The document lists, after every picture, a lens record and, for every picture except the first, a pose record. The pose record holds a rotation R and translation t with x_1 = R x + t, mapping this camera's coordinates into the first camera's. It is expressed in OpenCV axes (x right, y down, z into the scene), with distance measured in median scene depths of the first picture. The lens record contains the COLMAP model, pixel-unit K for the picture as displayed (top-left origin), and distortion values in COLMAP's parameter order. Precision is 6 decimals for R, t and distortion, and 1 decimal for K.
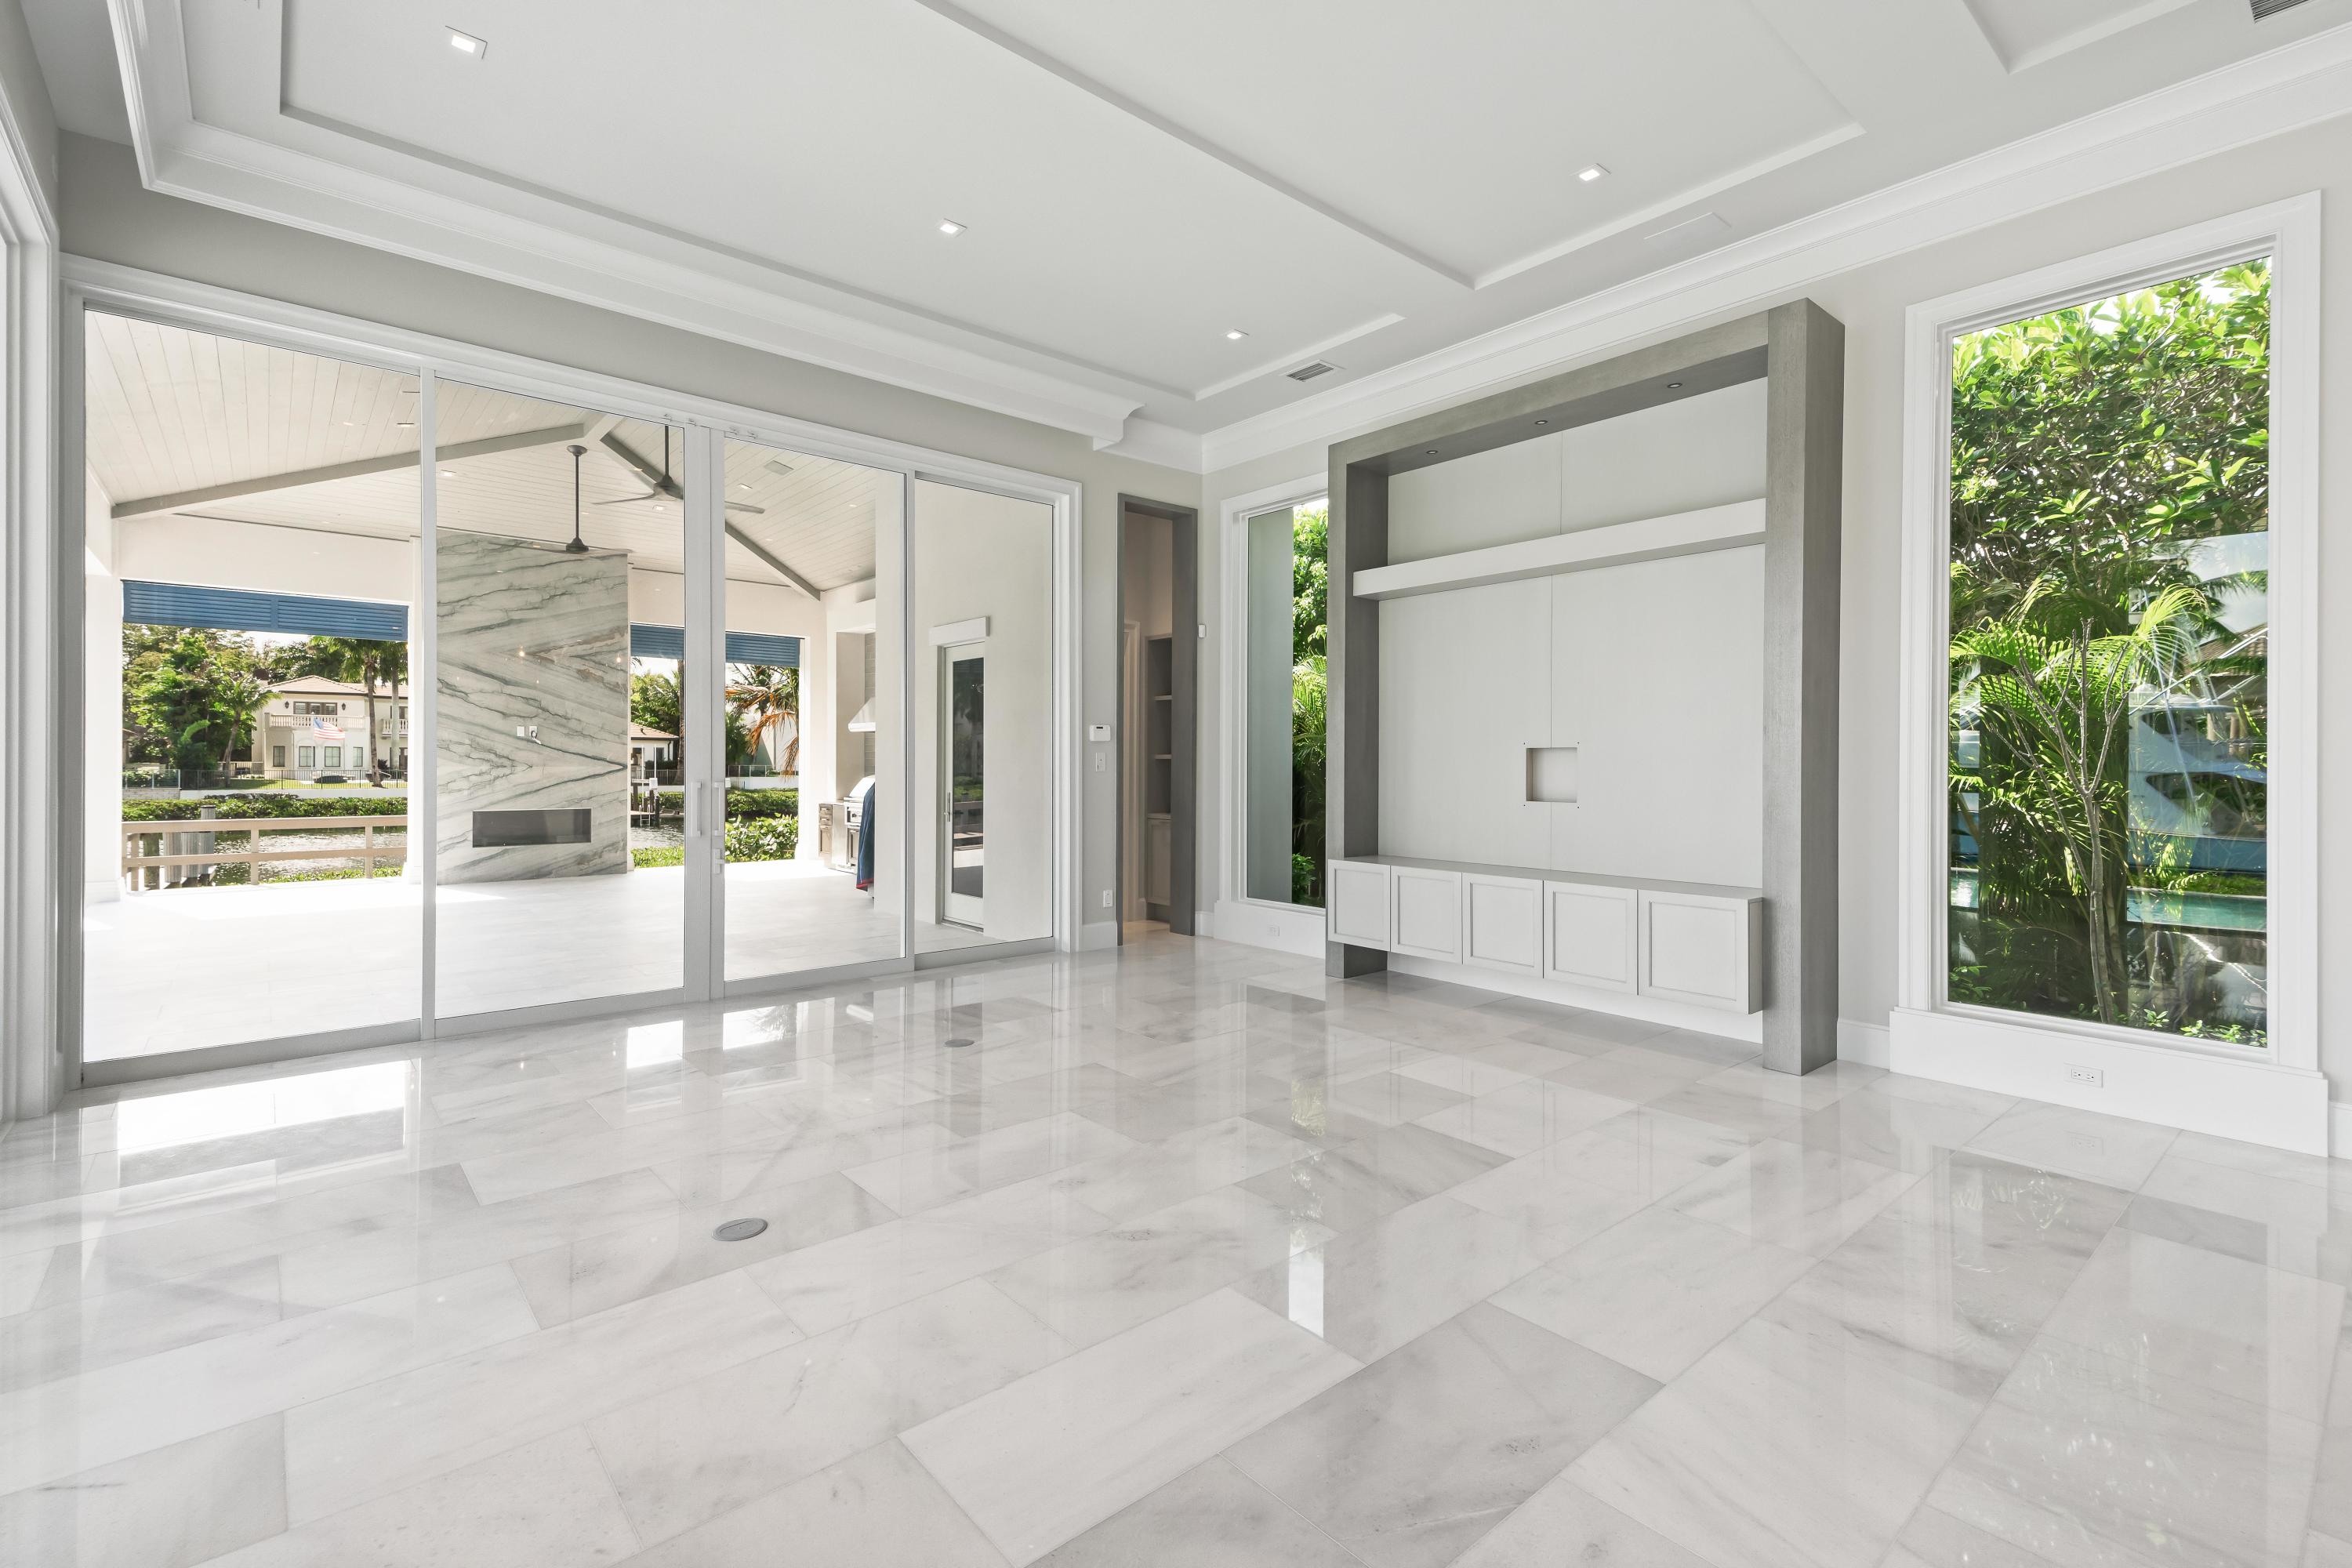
lens RADIAL K [[1055.8, 0, 1216.2], [0, 1055.8, 774.7], [0, 0, 1]] dist [0.013166, -0.002866]
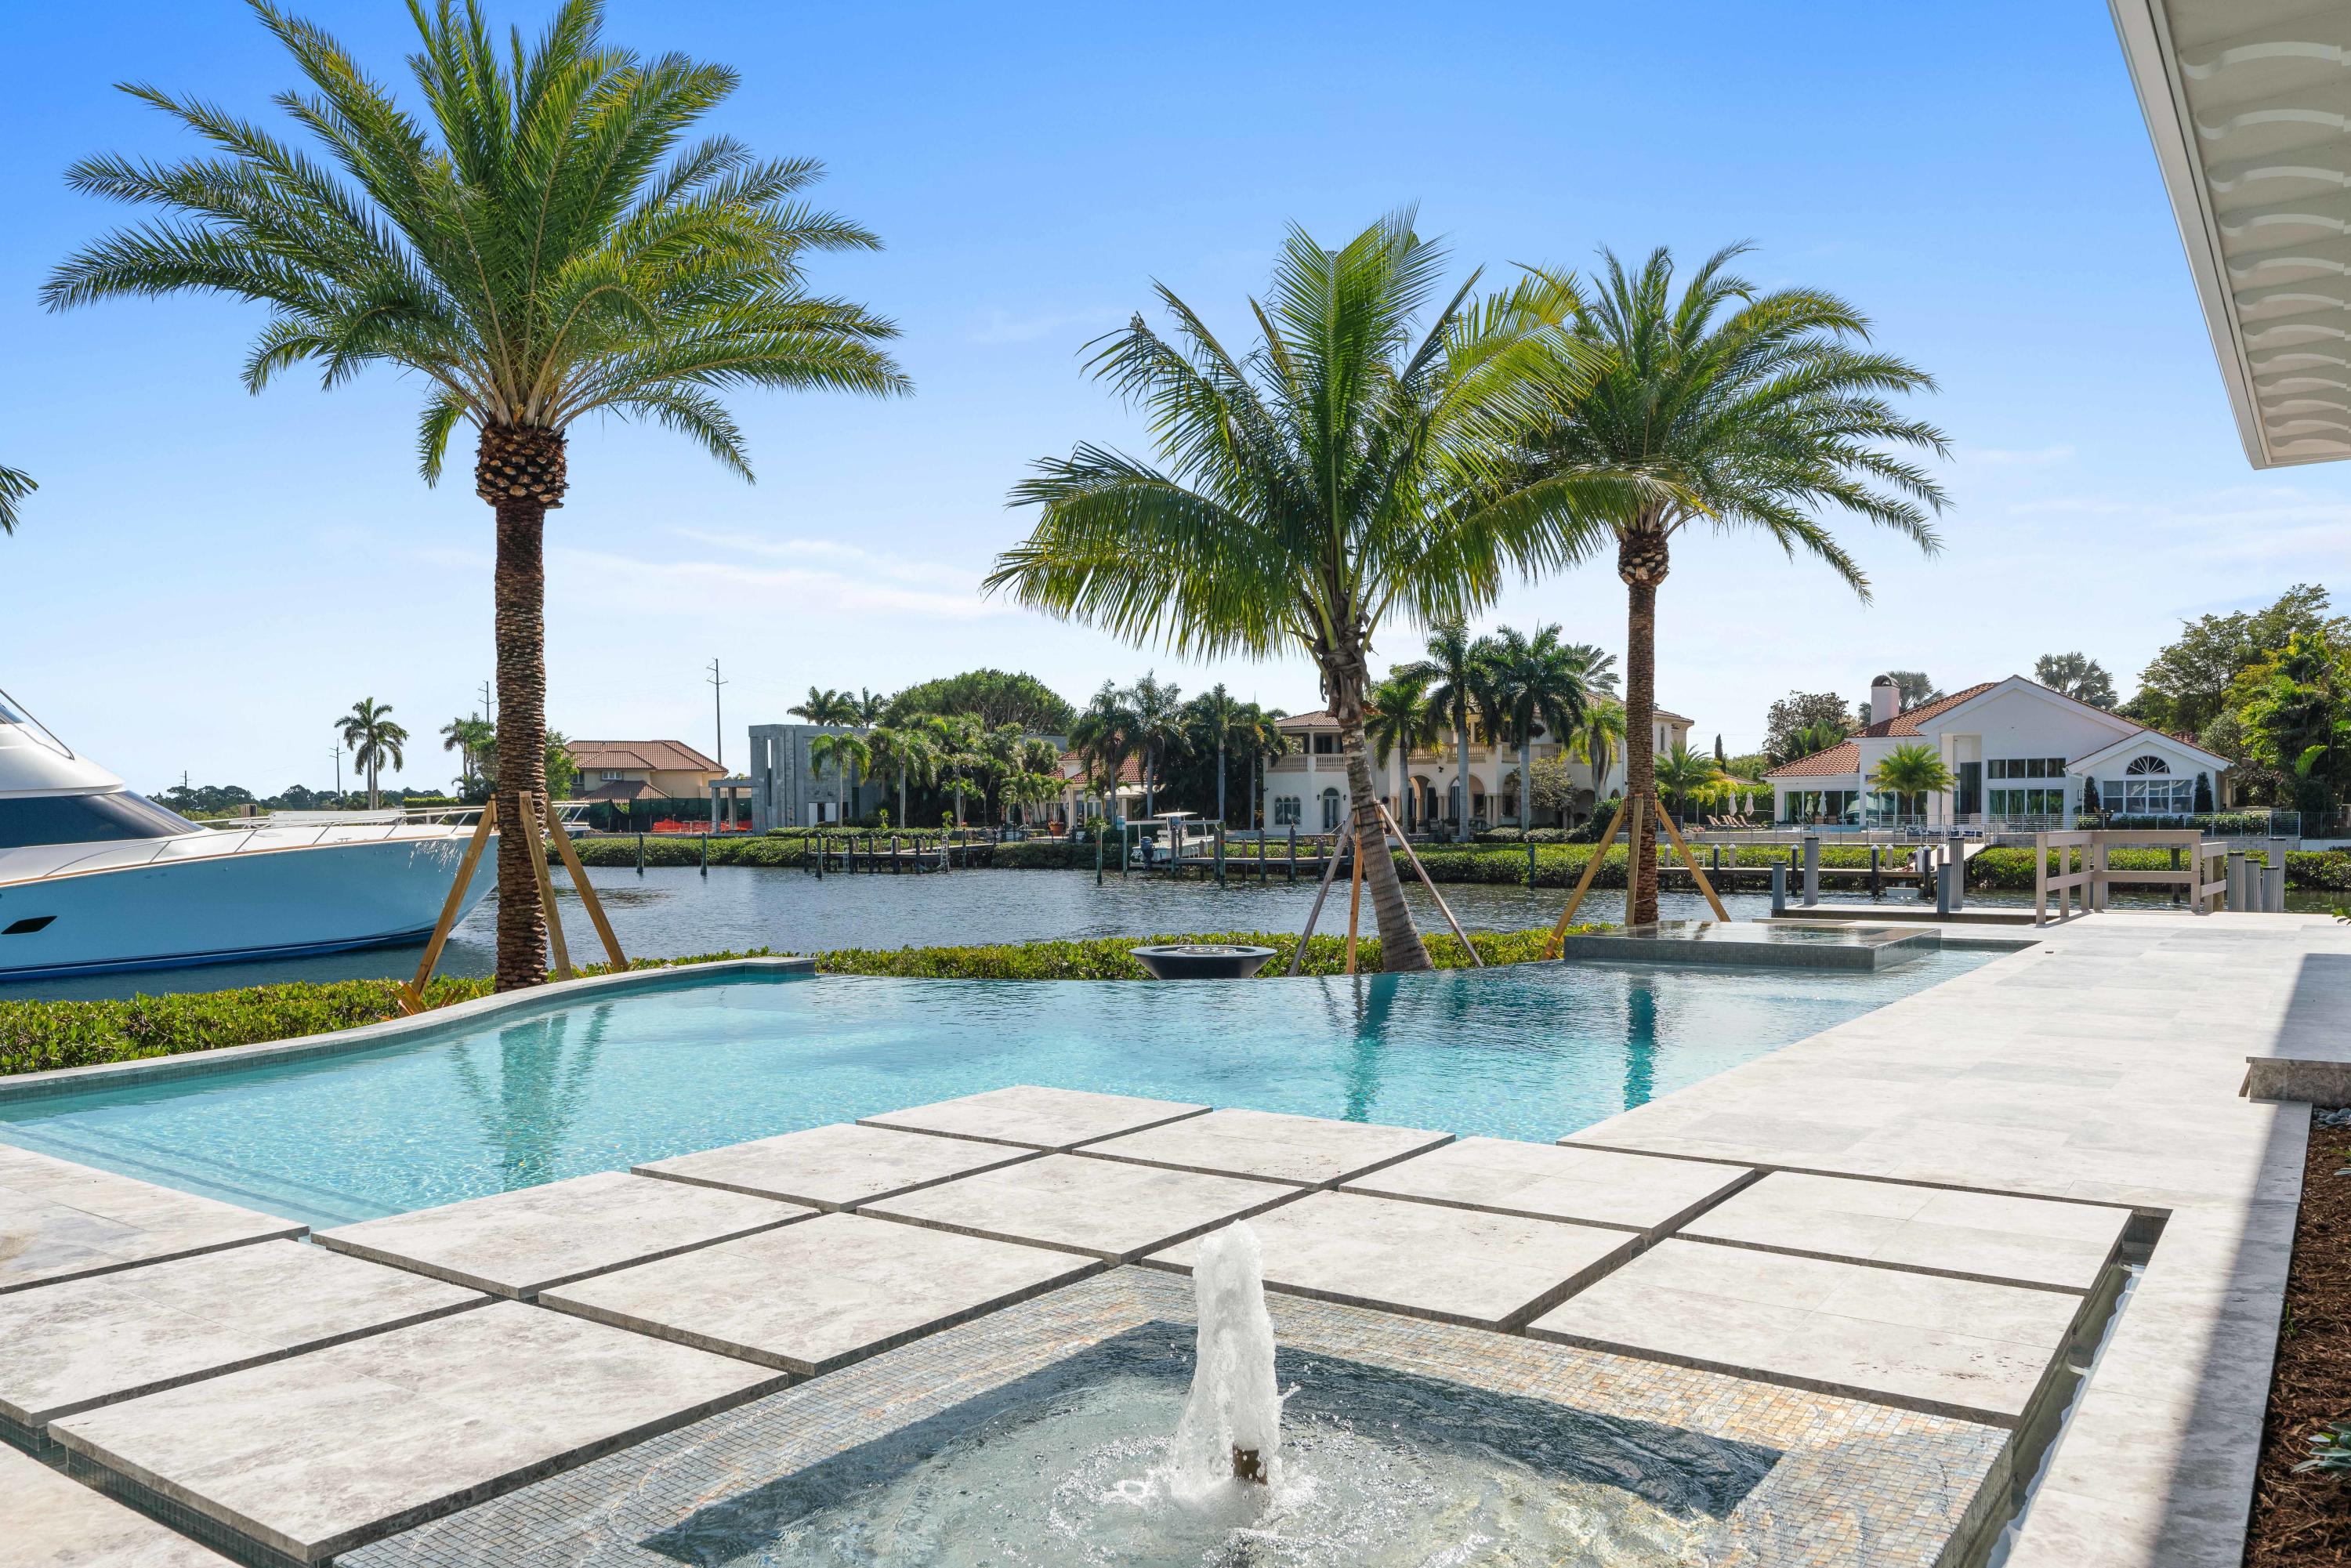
lens RADIAL K [[1653.3, 0, 1160.9], [0, 1653.3, 860.3], [0, 0, 1]] dist [0.009681, -0.020476]
pose [[0.211060, 0.018791, -0.977292, 0.004625], [-0.003509, 0.999823, 0.018466, 0.010723], [0.977467, -0.000468, 0.211089, -0.035565]]
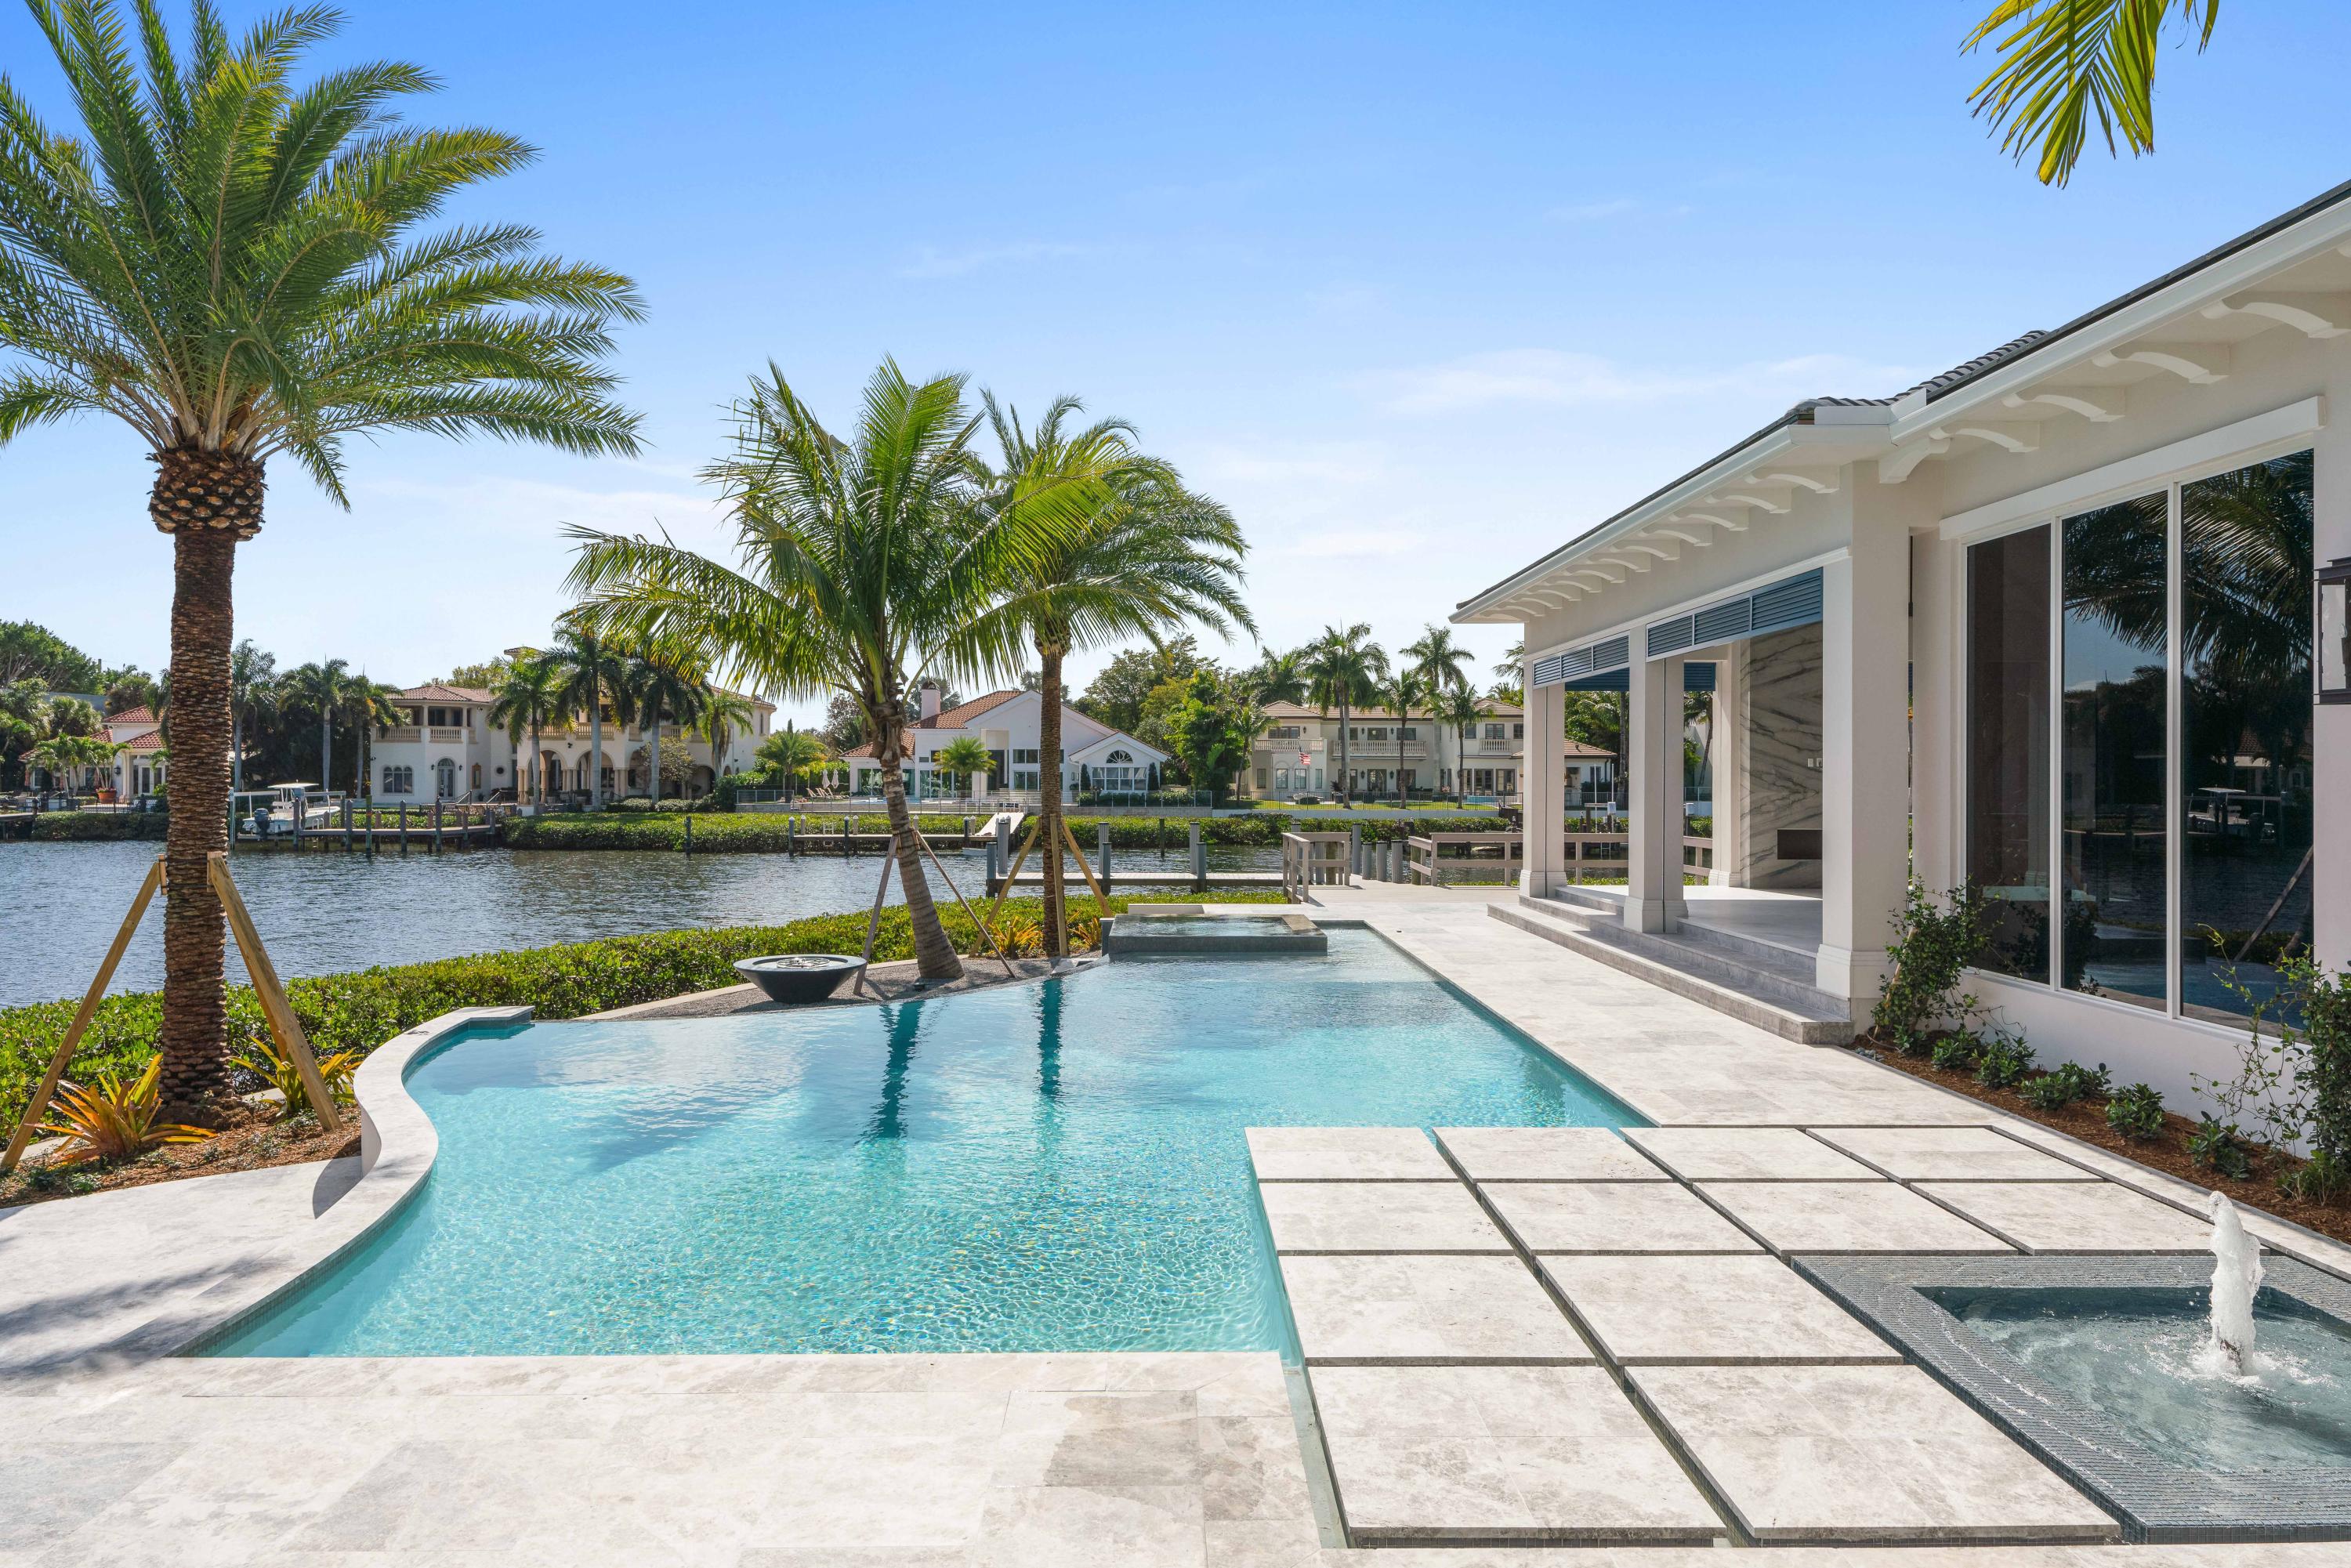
lens RADIAL K [[1381.6, 0, 1170.4], [0, 1381.6, 762.9], [0, 0, 1]] dist [0.015886, -0.008726]
pose [[0.743015, -0.010256, -0.669196, -0.026016], [-0.006963, 0.999710, -0.023053, -0.000001], [0.669238, 0.021789, 0.742728, -0.108118]]
